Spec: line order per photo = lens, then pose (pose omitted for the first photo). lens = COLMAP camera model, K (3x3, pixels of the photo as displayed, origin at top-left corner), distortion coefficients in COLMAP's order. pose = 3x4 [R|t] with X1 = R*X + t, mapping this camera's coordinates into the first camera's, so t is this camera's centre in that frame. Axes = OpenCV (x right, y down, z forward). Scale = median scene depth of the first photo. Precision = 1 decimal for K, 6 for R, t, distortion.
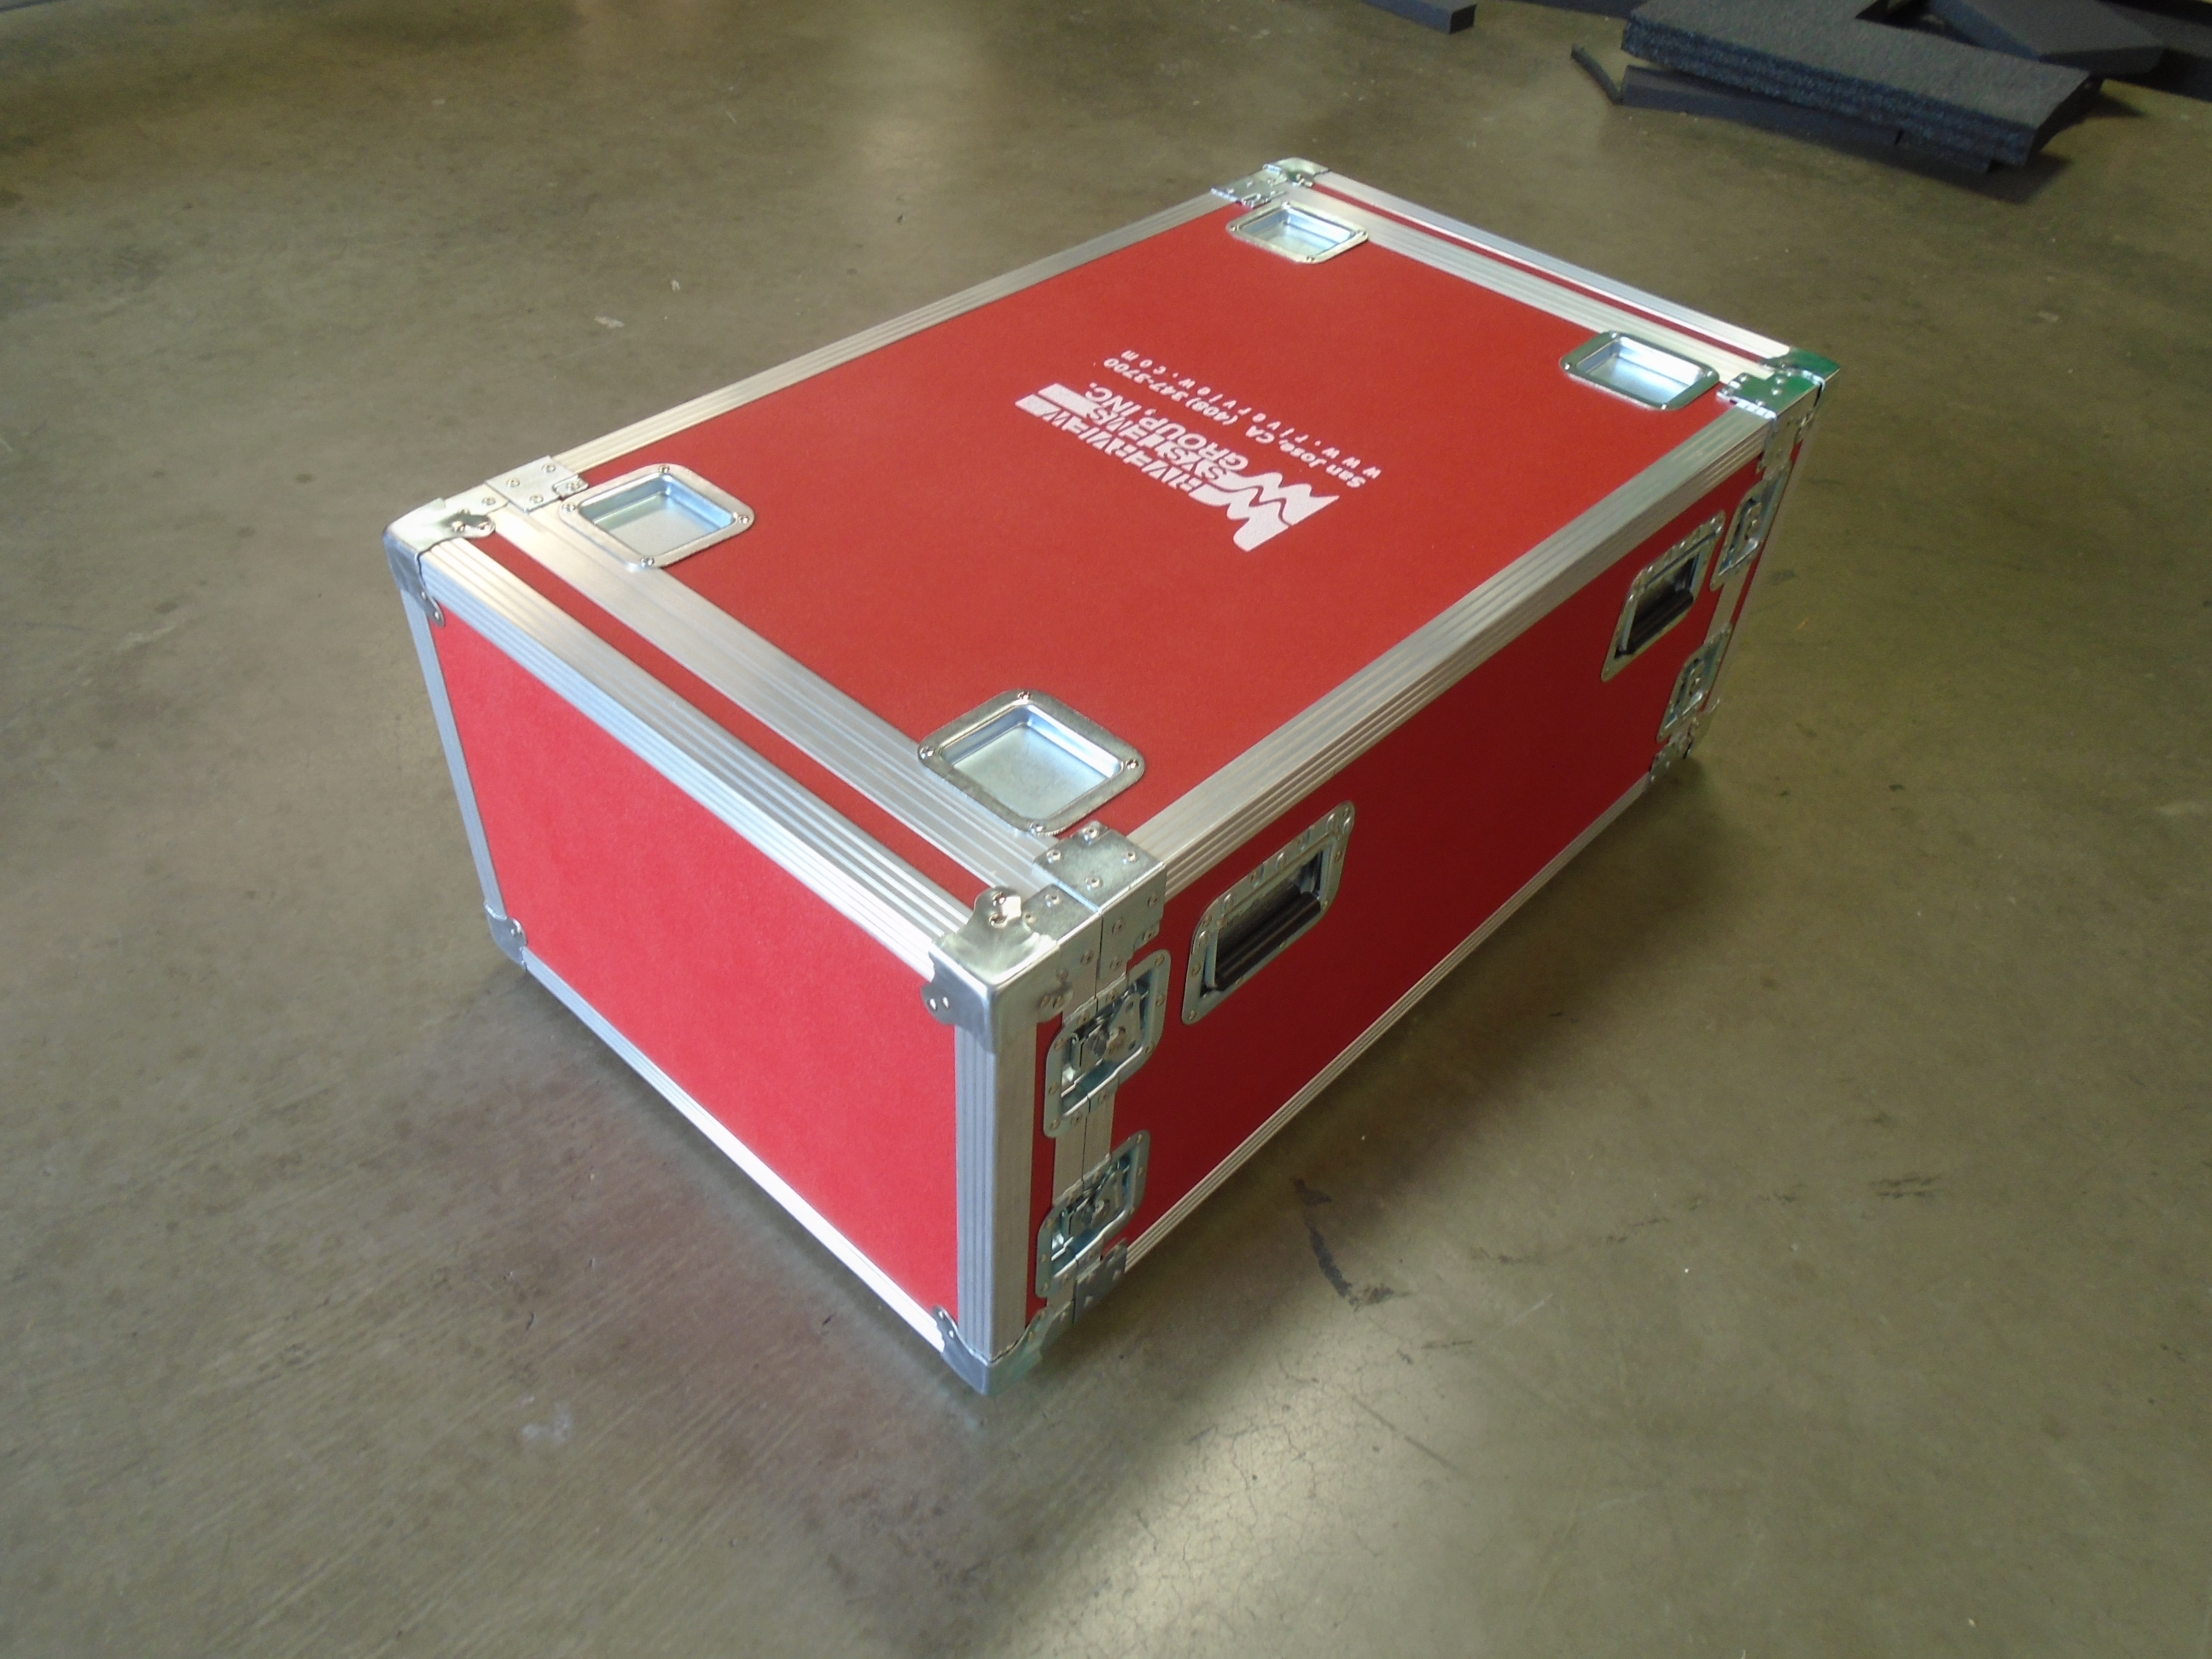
lens RADIAL K [[1687.9, 0, 1096.6], [0, 1687.9, 803.0], [0, 0, 1]] dist [-0.010228, 0.005213]
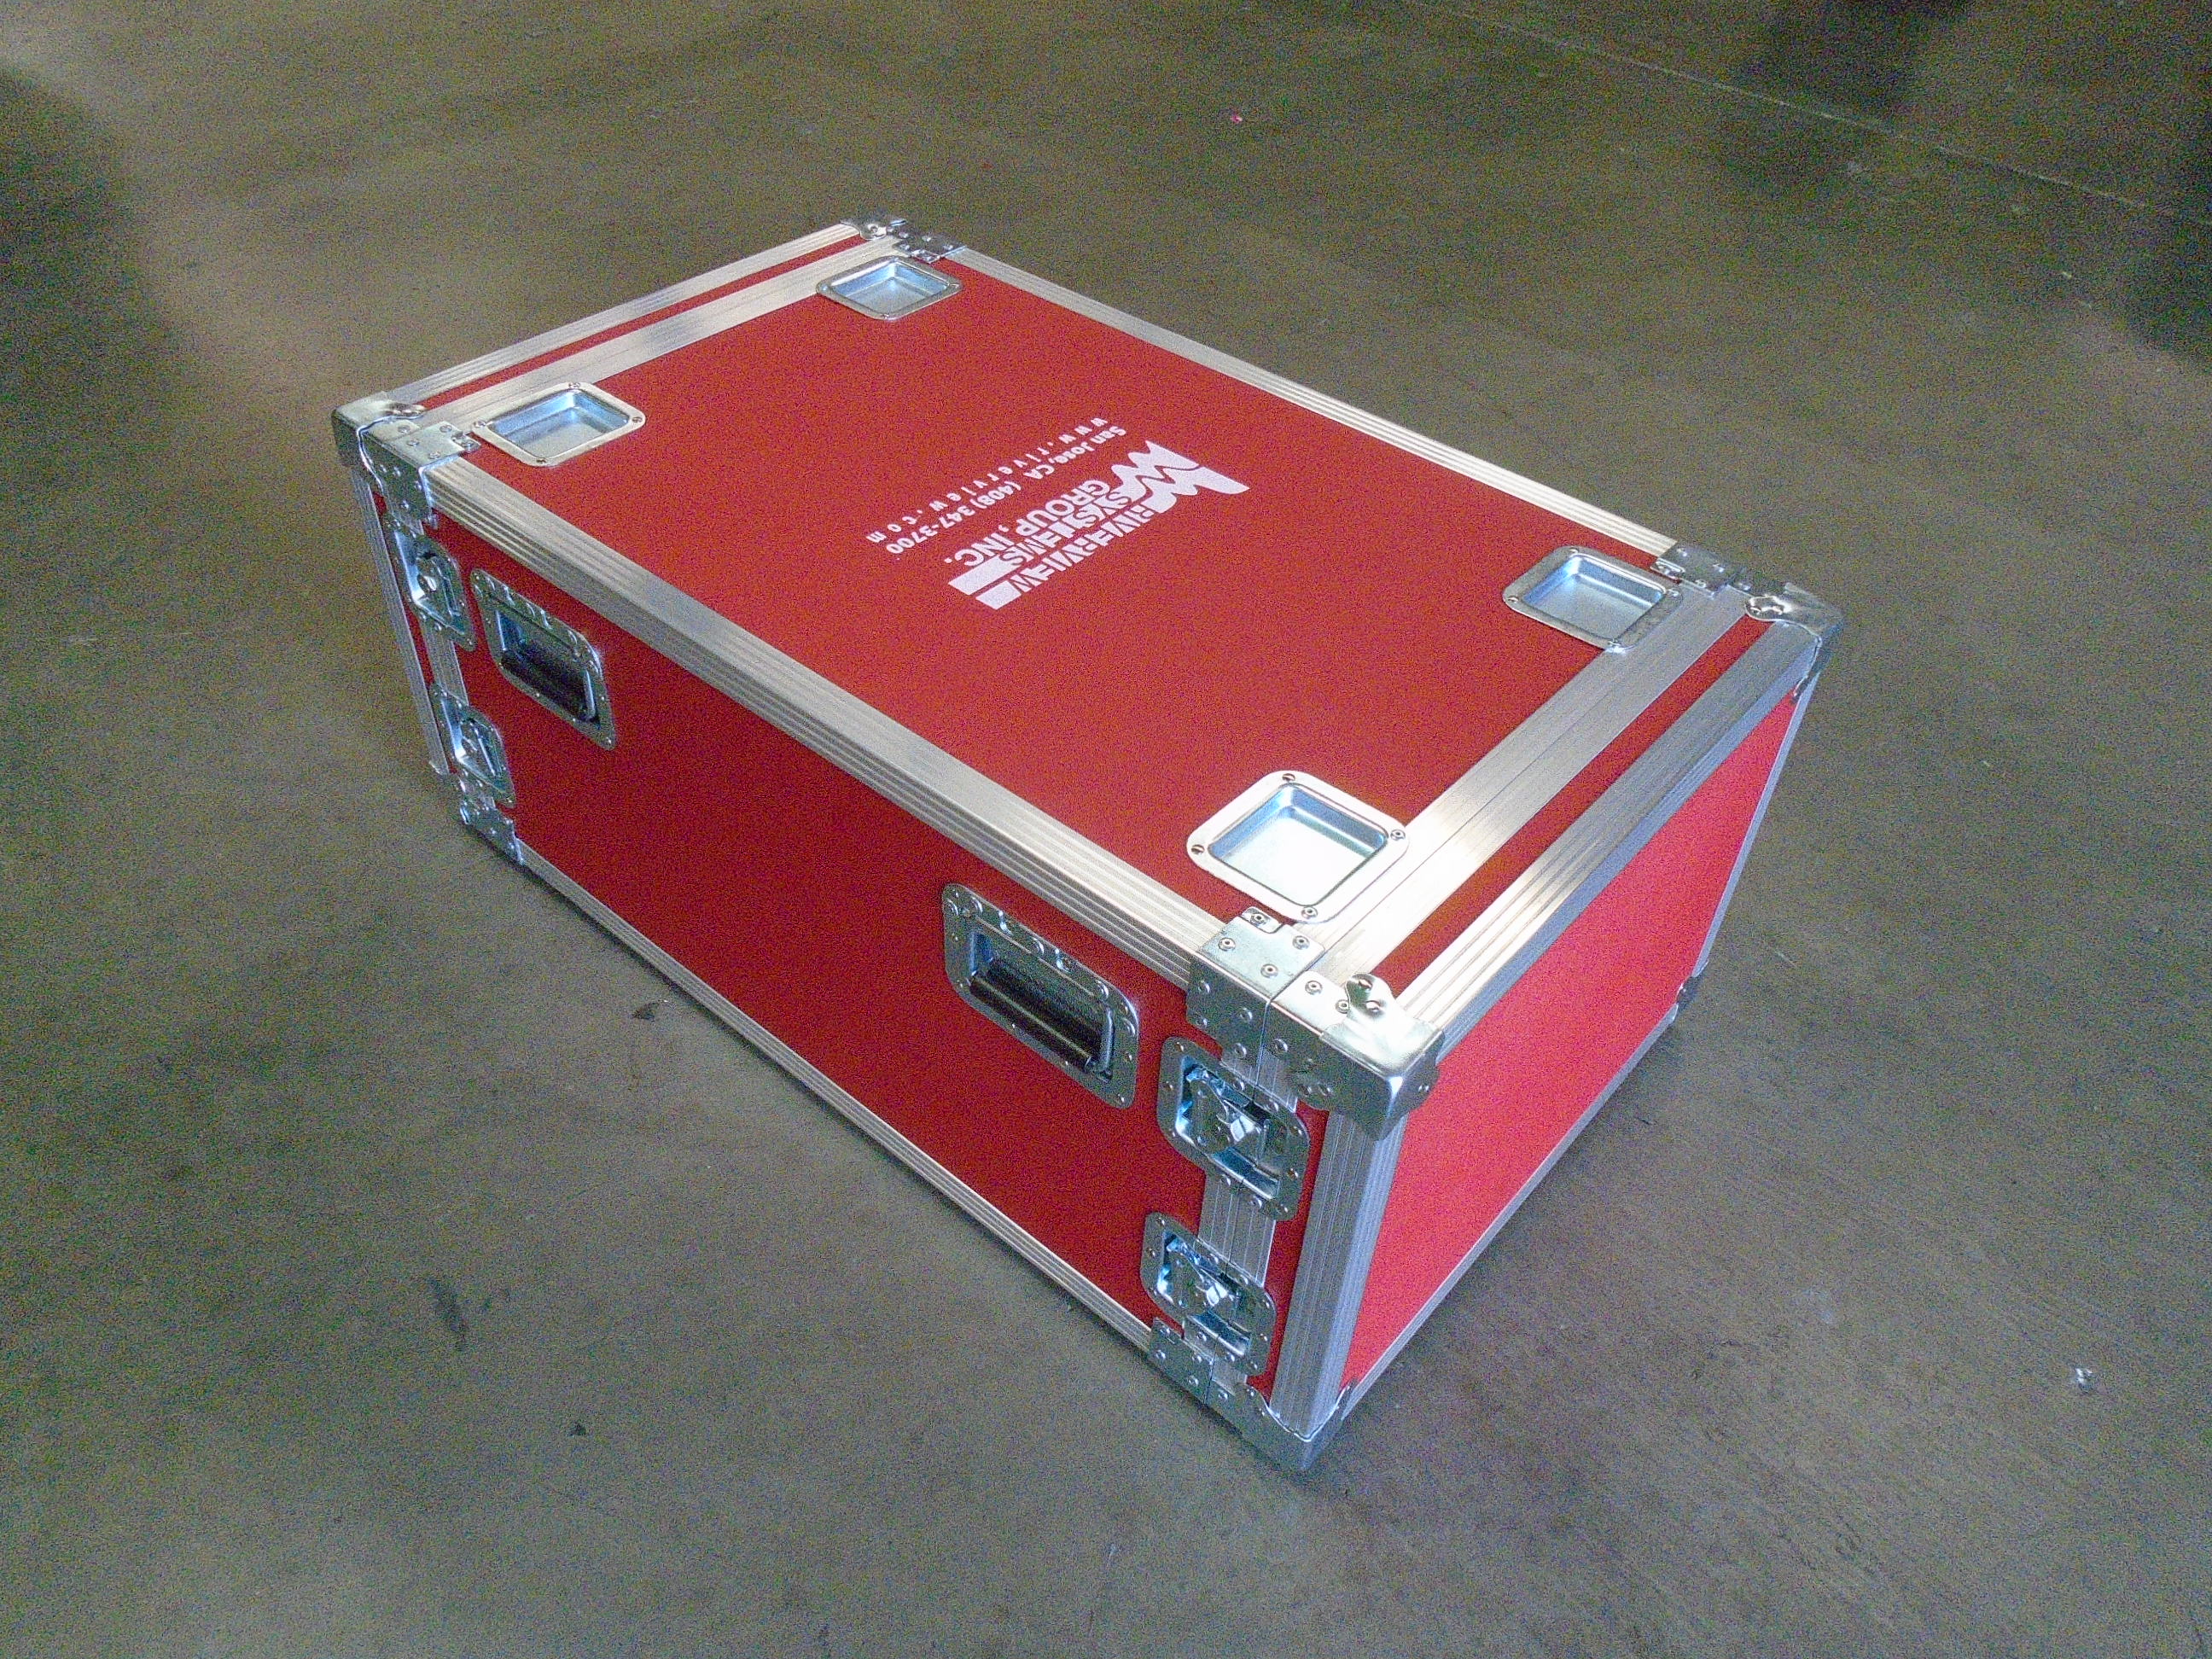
lens RADIAL K [[1687.9, 0, 1096.6], [0, 1687.9, 803.0], [0, 0, 1]] dist [-0.010228, 0.005213]
pose [[-0.031454, -0.693043, 0.720209, -0.783104], [0.636574, 0.541634, 0.549005, -0.653136], [-0.770574, 0.475734, 0.424137, 0.643431]]
